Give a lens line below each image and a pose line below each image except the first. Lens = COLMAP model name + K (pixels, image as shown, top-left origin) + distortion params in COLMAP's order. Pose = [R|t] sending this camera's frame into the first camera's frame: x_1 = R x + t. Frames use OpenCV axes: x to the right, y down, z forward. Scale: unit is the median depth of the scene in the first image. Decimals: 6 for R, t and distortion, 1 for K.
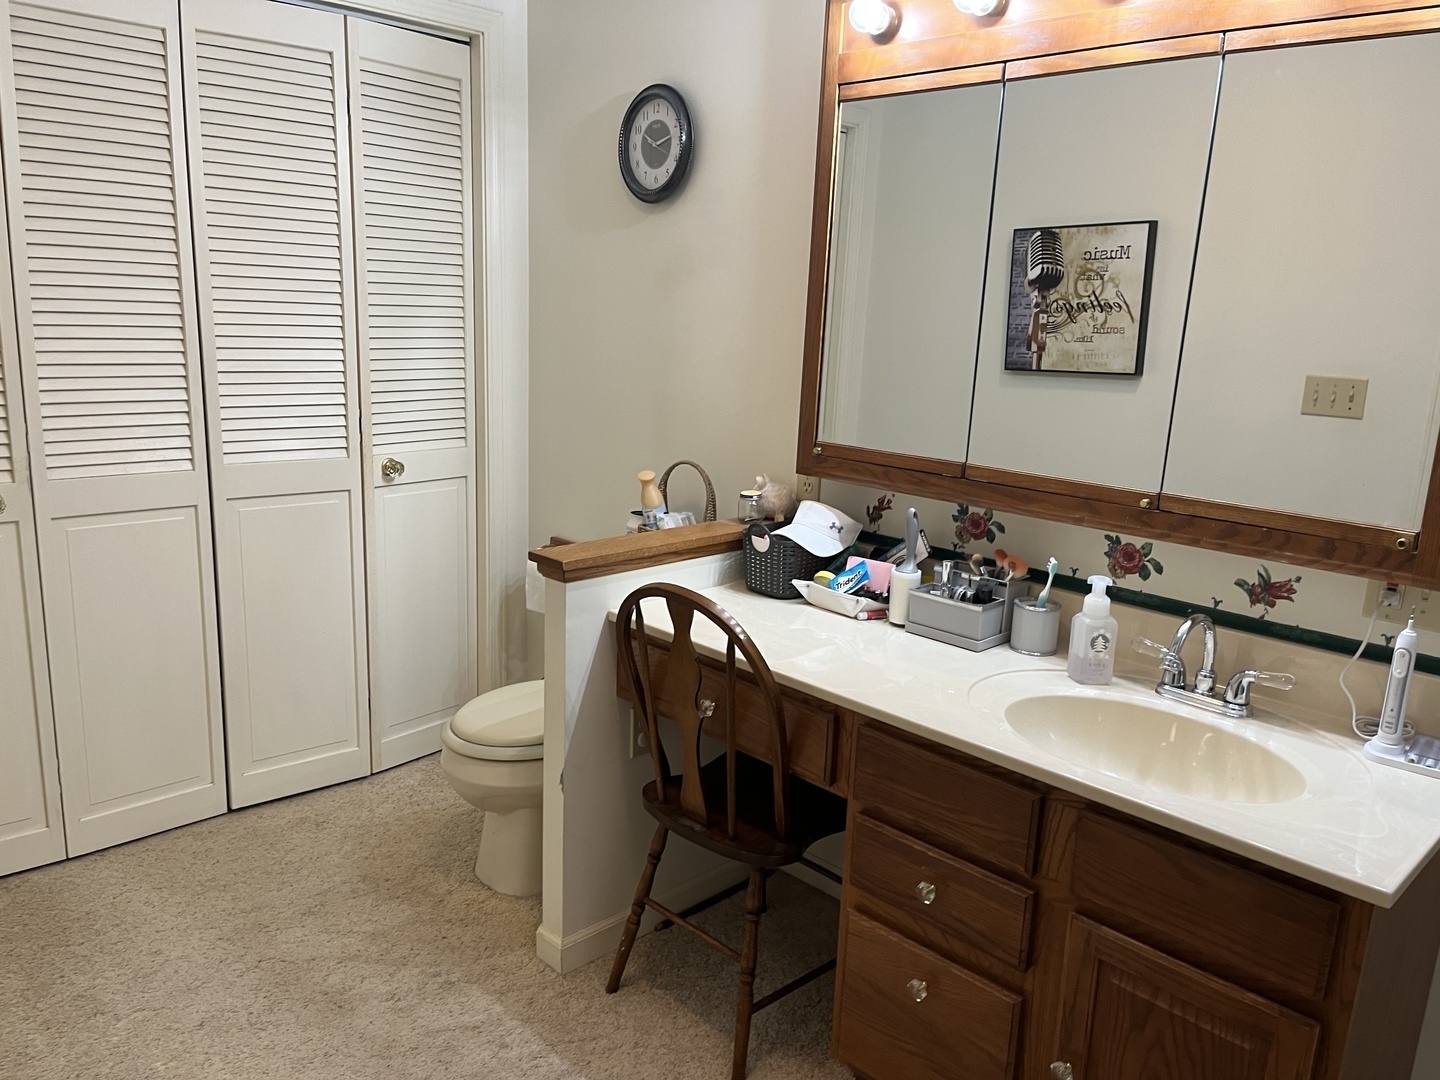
lens RADIAL K [[1116.9, 0, 709.9], [0, 1116.9, 566.6], [0, 0, 1]] dist [0.063577, -0.086212]
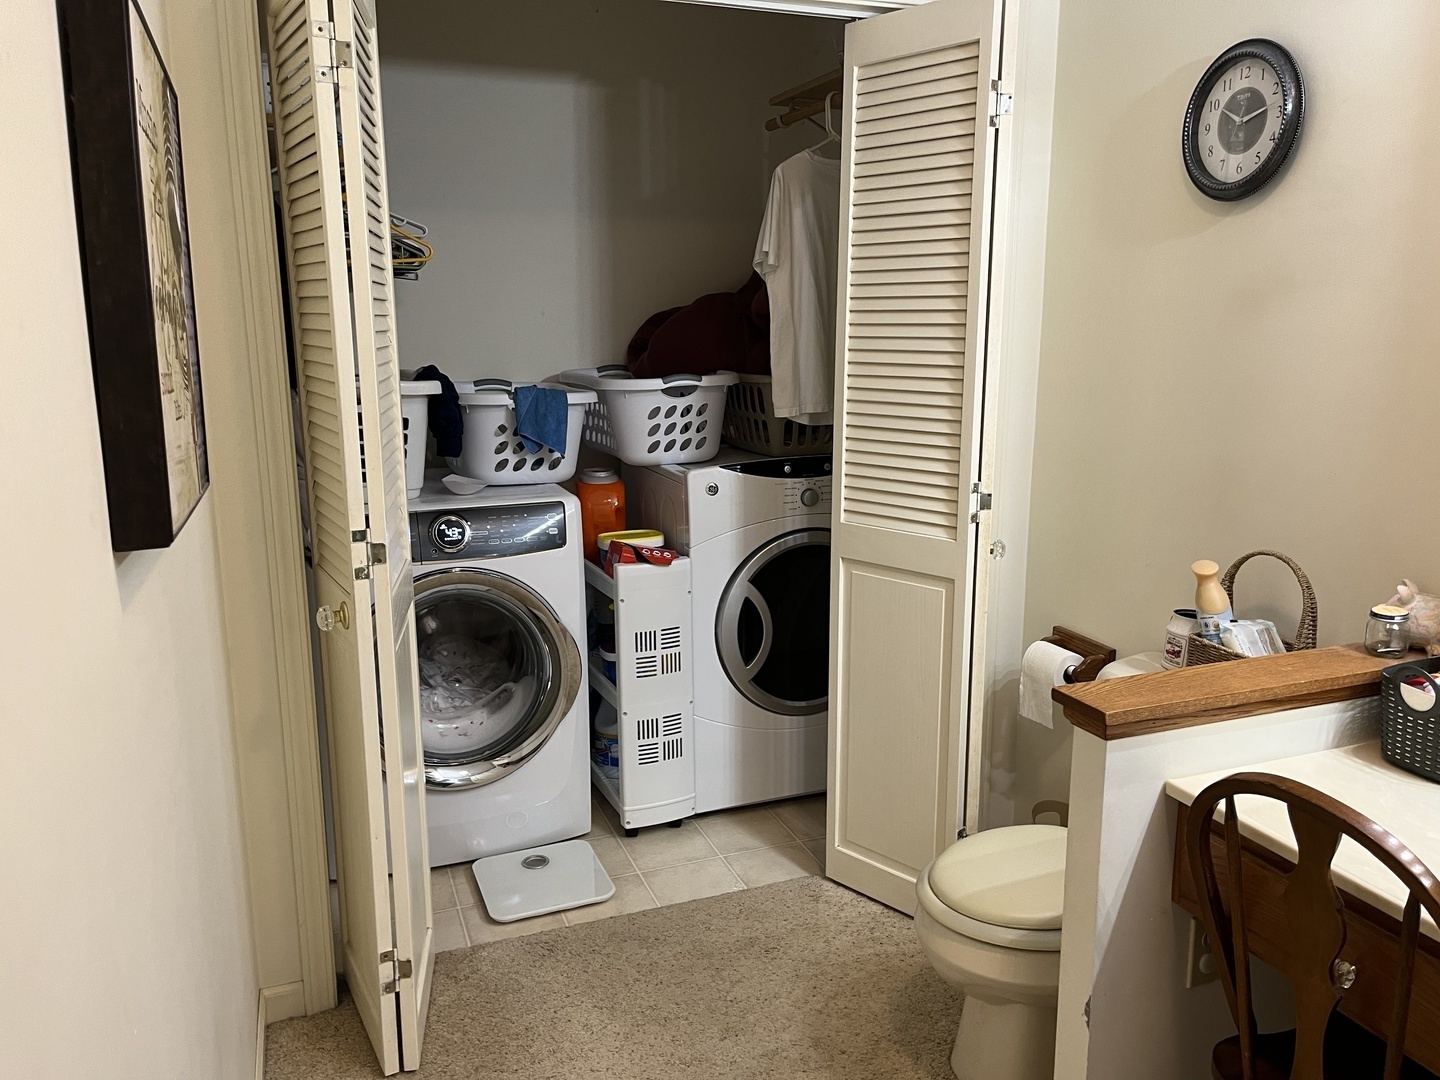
lens RADIAL K [[1116.9, 0, 709.9], [0, 1116.9, 566.6], [0, 0, 1]] dist [0.063577, -0.086212]
pose [[0.920126, 0.038544, -0.389720, -0.070545], [-0.046750, 0.998839, -0.011588, -0.061124], [0.388821, 0.028882, 0.920860, 0.197794]]
